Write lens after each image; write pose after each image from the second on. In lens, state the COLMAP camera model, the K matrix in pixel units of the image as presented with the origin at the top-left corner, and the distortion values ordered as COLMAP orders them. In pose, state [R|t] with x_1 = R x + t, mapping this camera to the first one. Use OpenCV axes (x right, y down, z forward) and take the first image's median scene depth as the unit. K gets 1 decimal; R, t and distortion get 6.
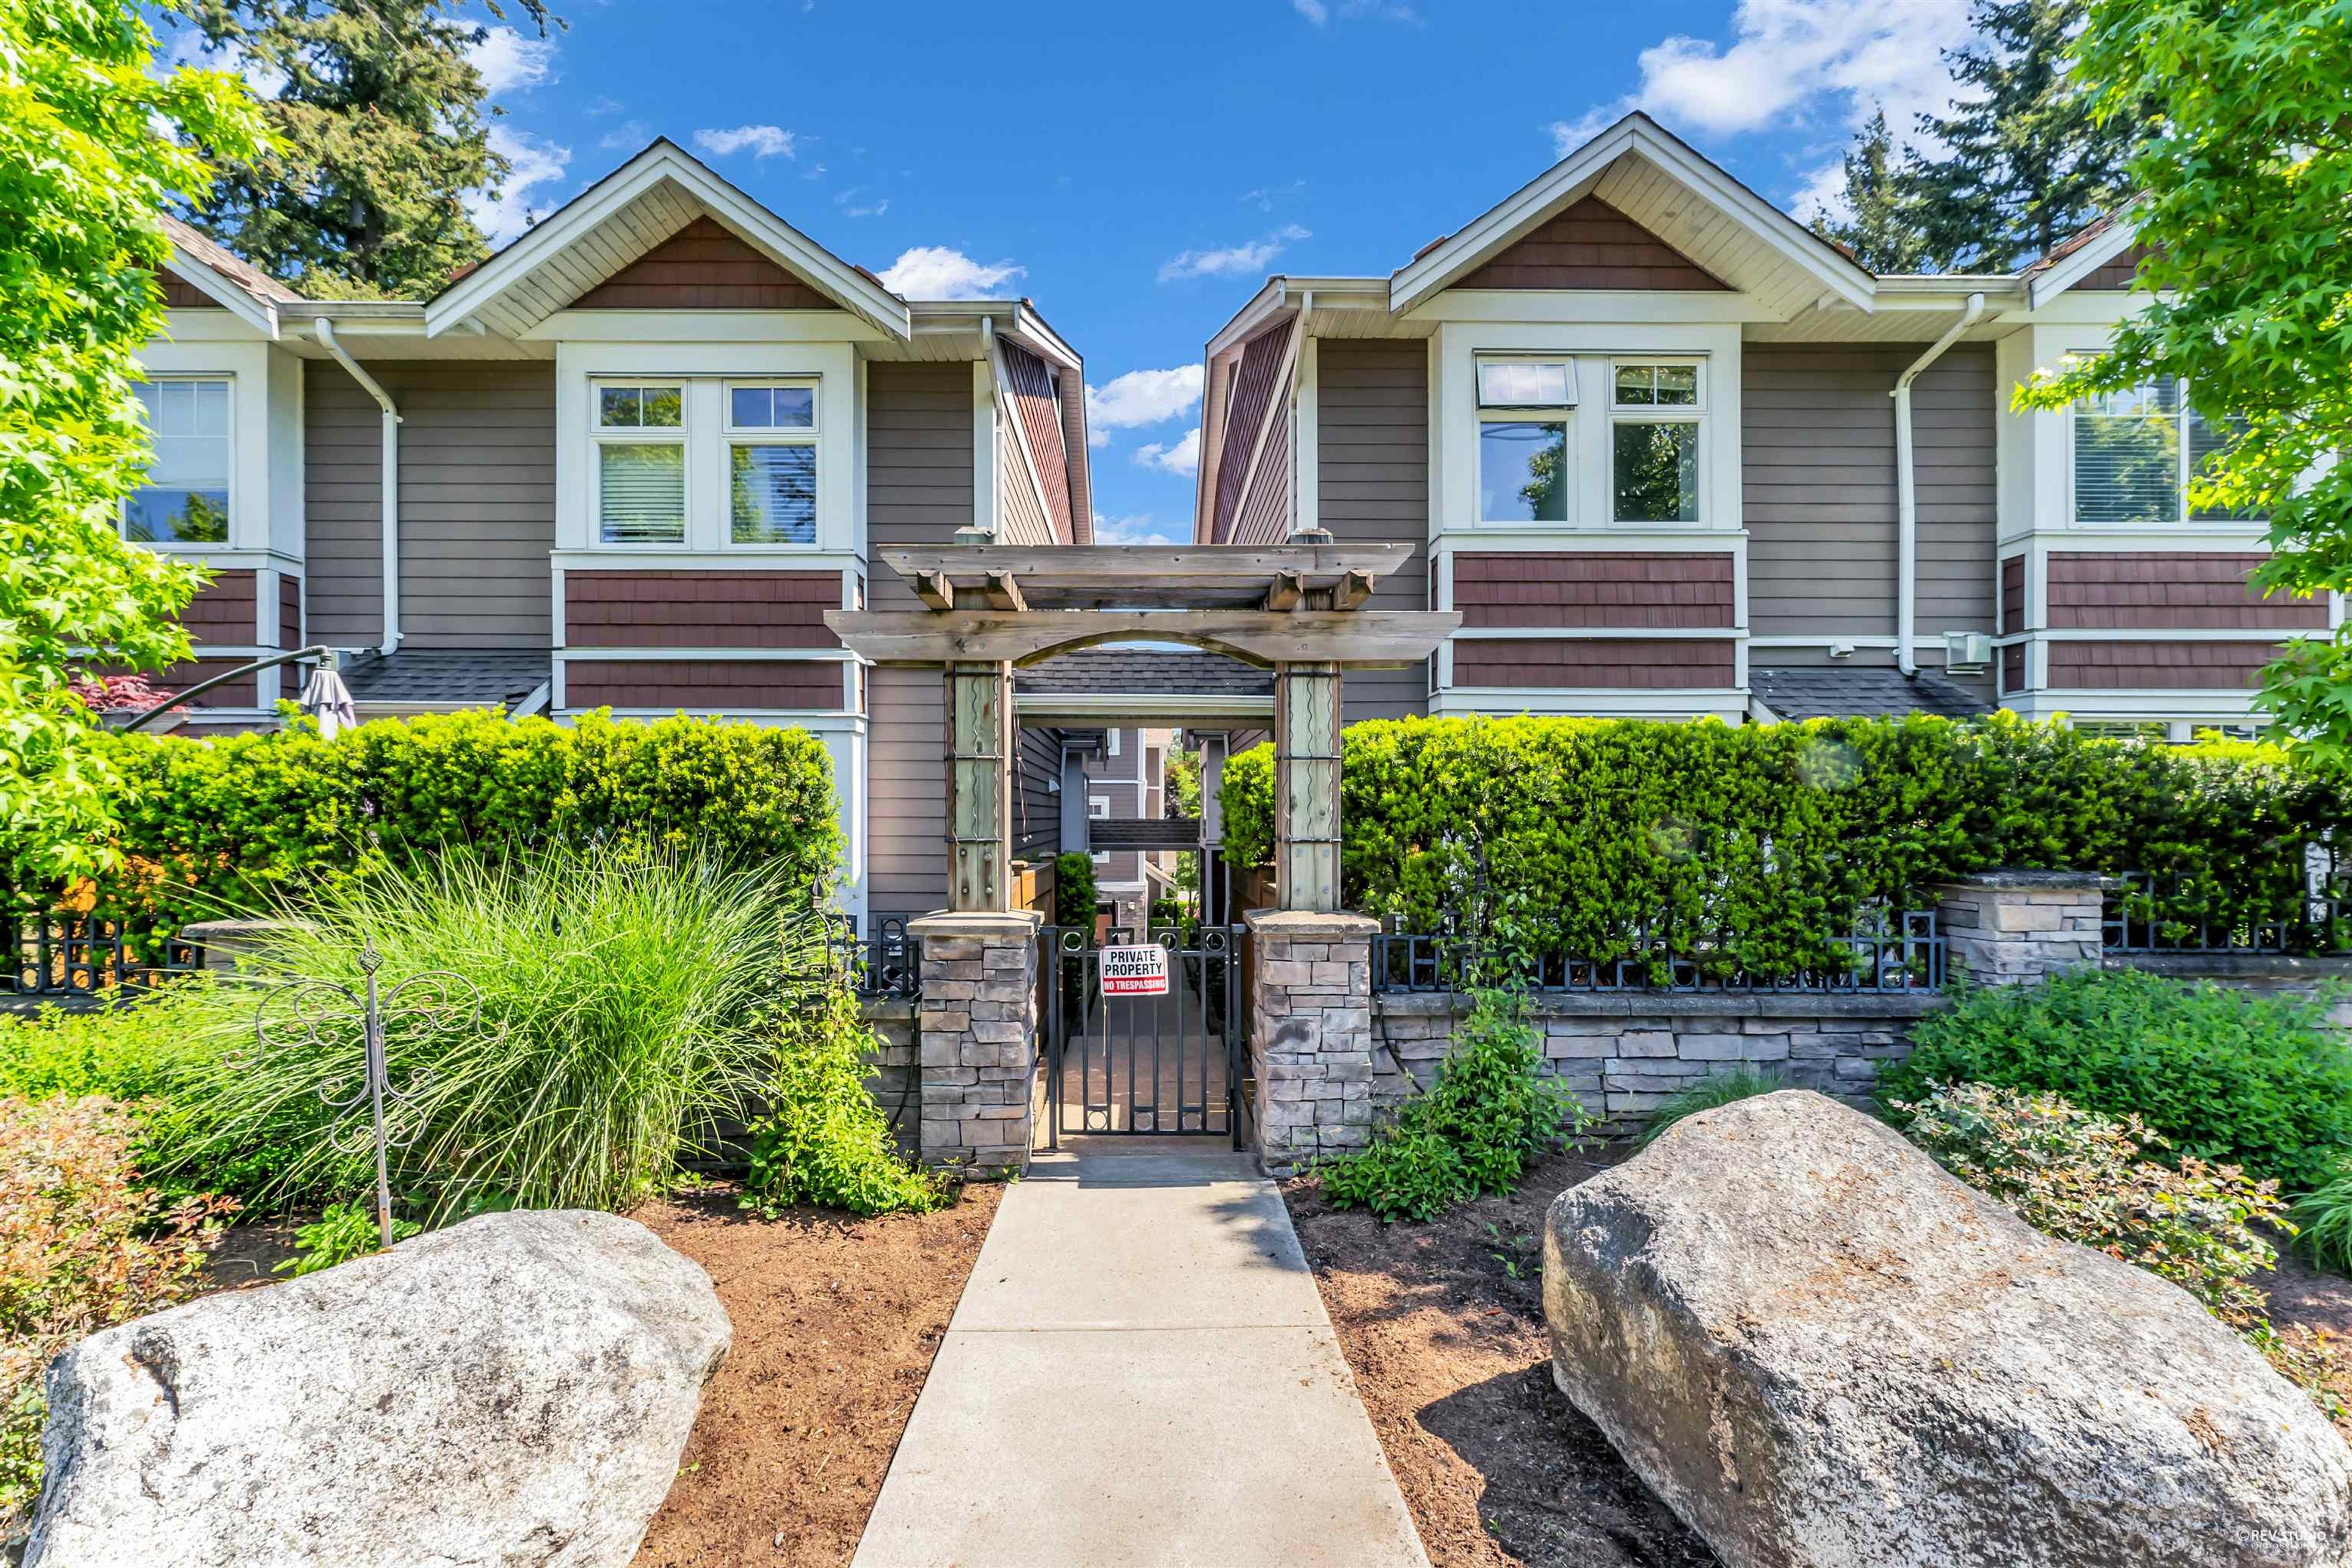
lens RADIAL K [[941.3, 0, 1176.2], [0, 941.3, 806.2], [0, 0, 1]] dist [0.000417, -0.000385]
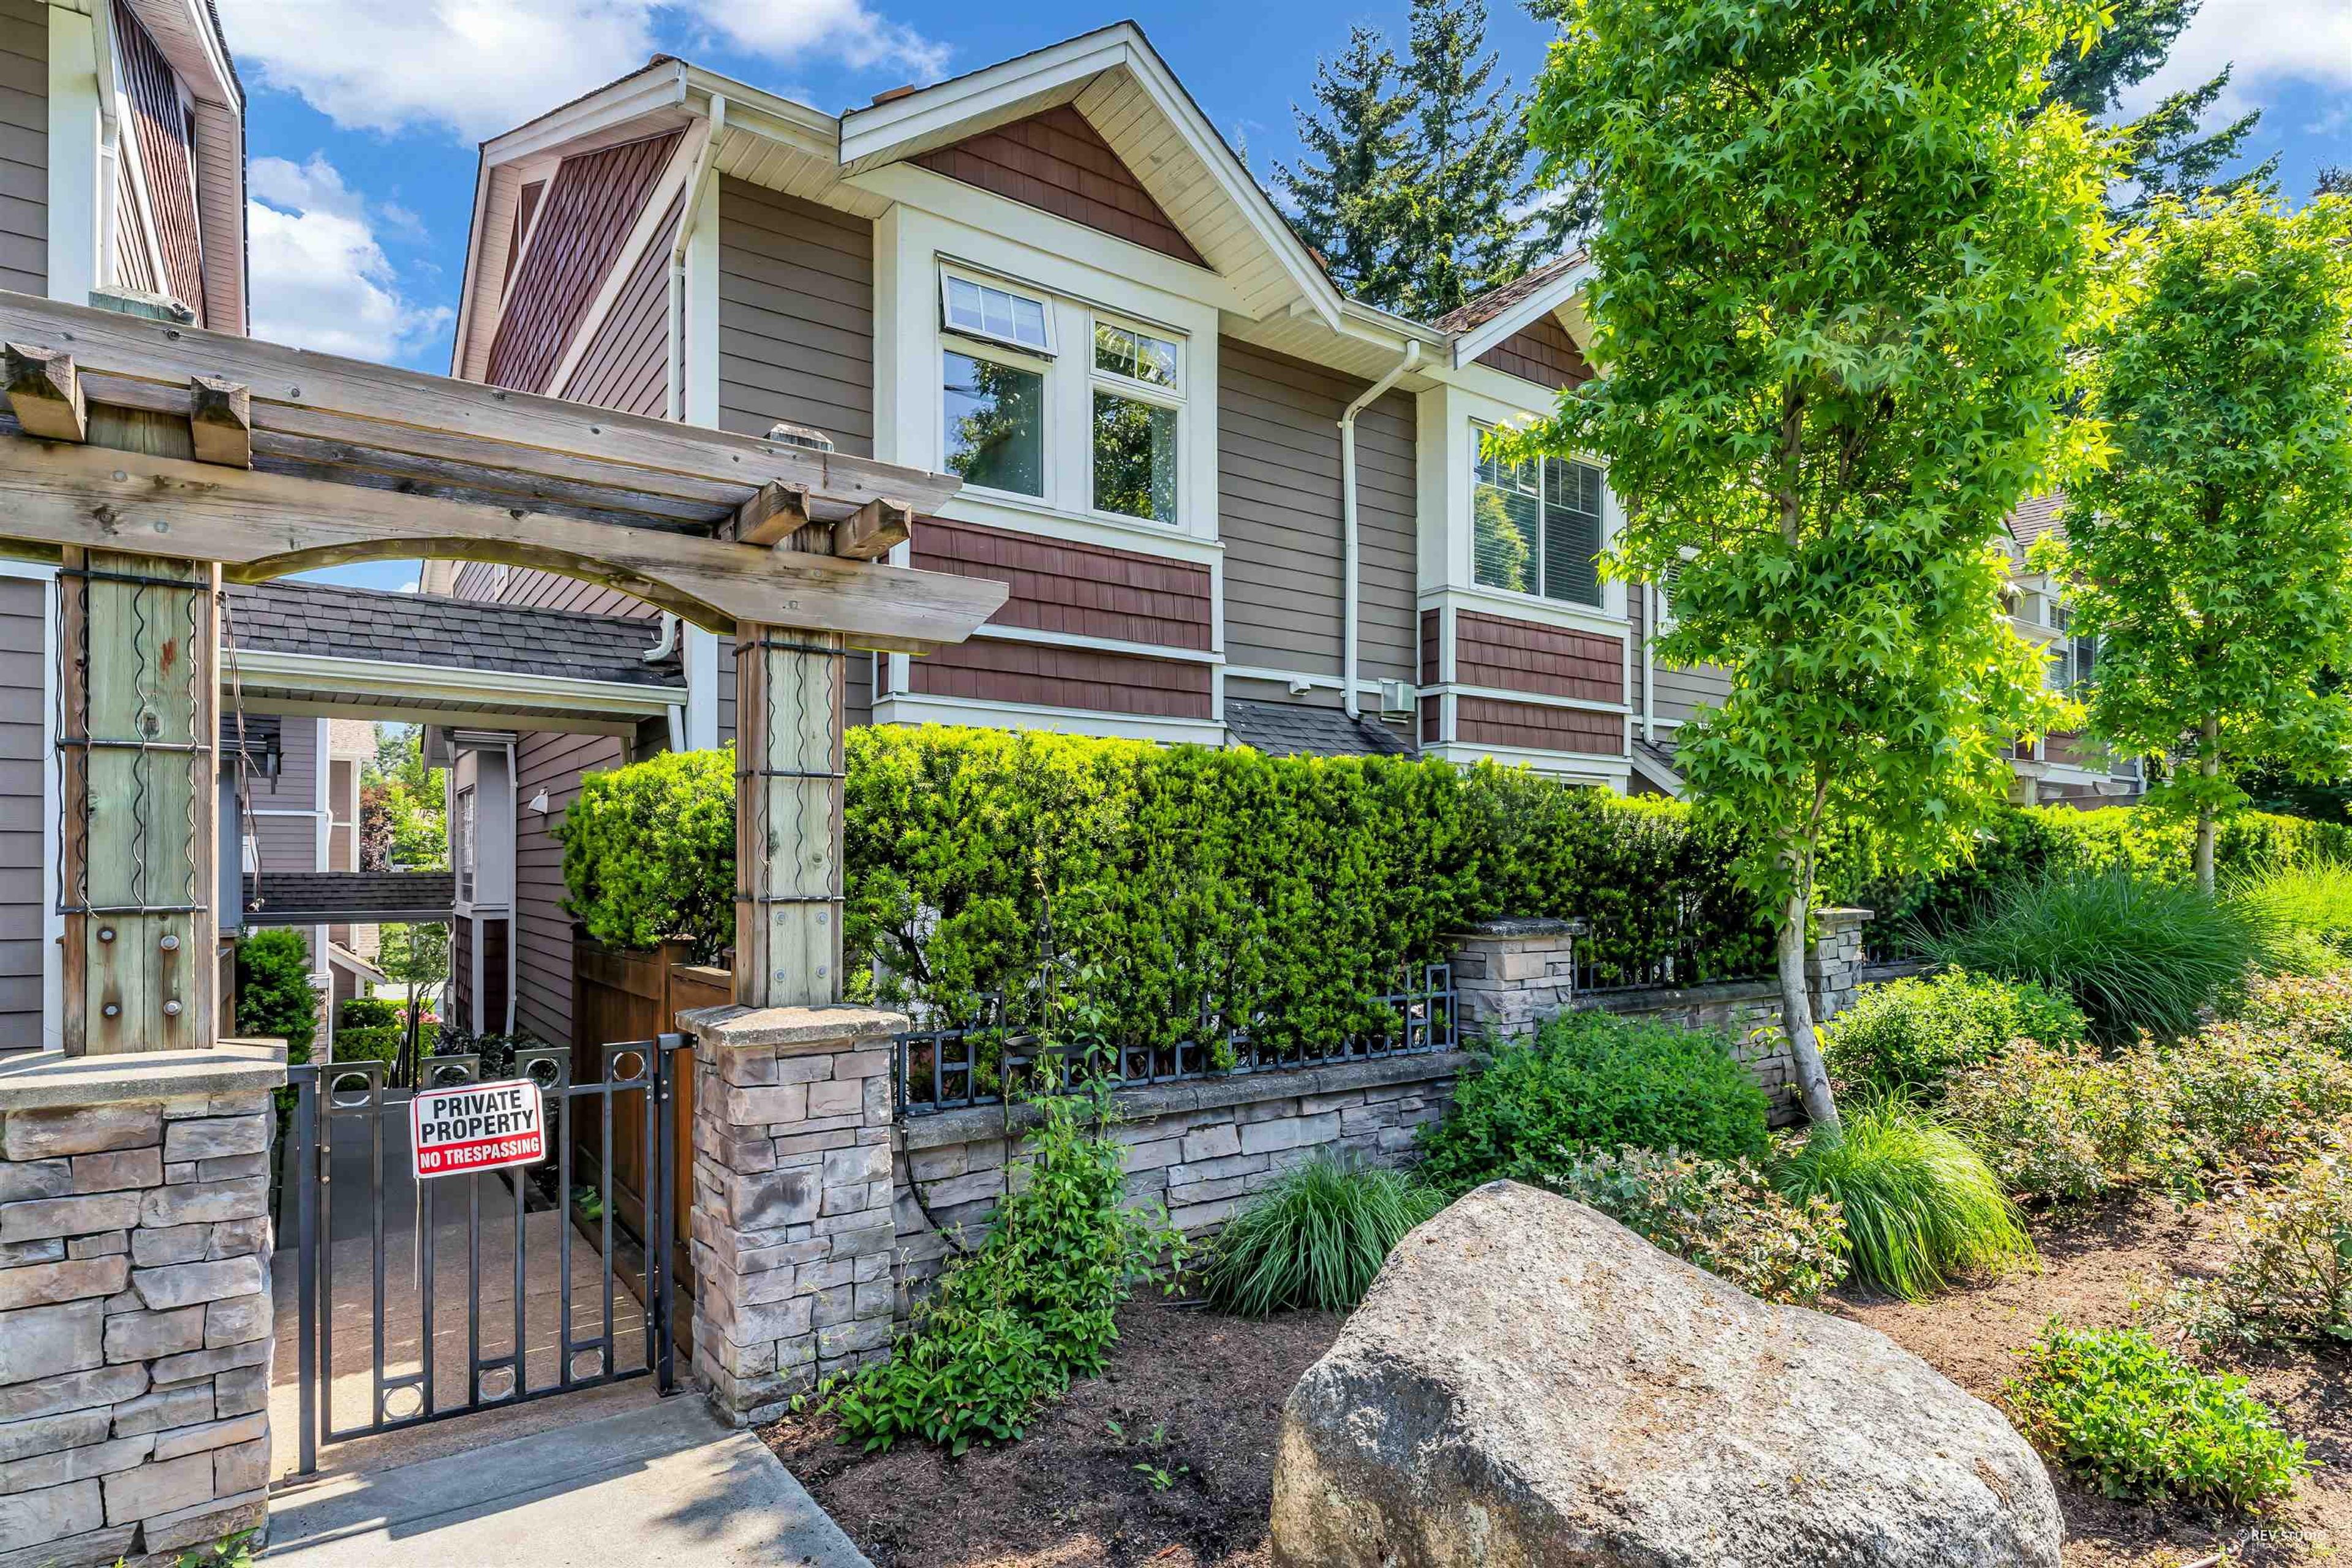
lens RADIAL K [[1197.3, 0, 1167.4], [0, 1197.3, 853.3], [0, 0, 1]] dist [-0.003966, -0.000693]
pose [[0.827592, 0.005969, 0.561298, -0.114876], [-0.004655, 0.999982, -0.003770, 0.005979], [-0.561310, 0.000507, 0.827605, 0.159583]]
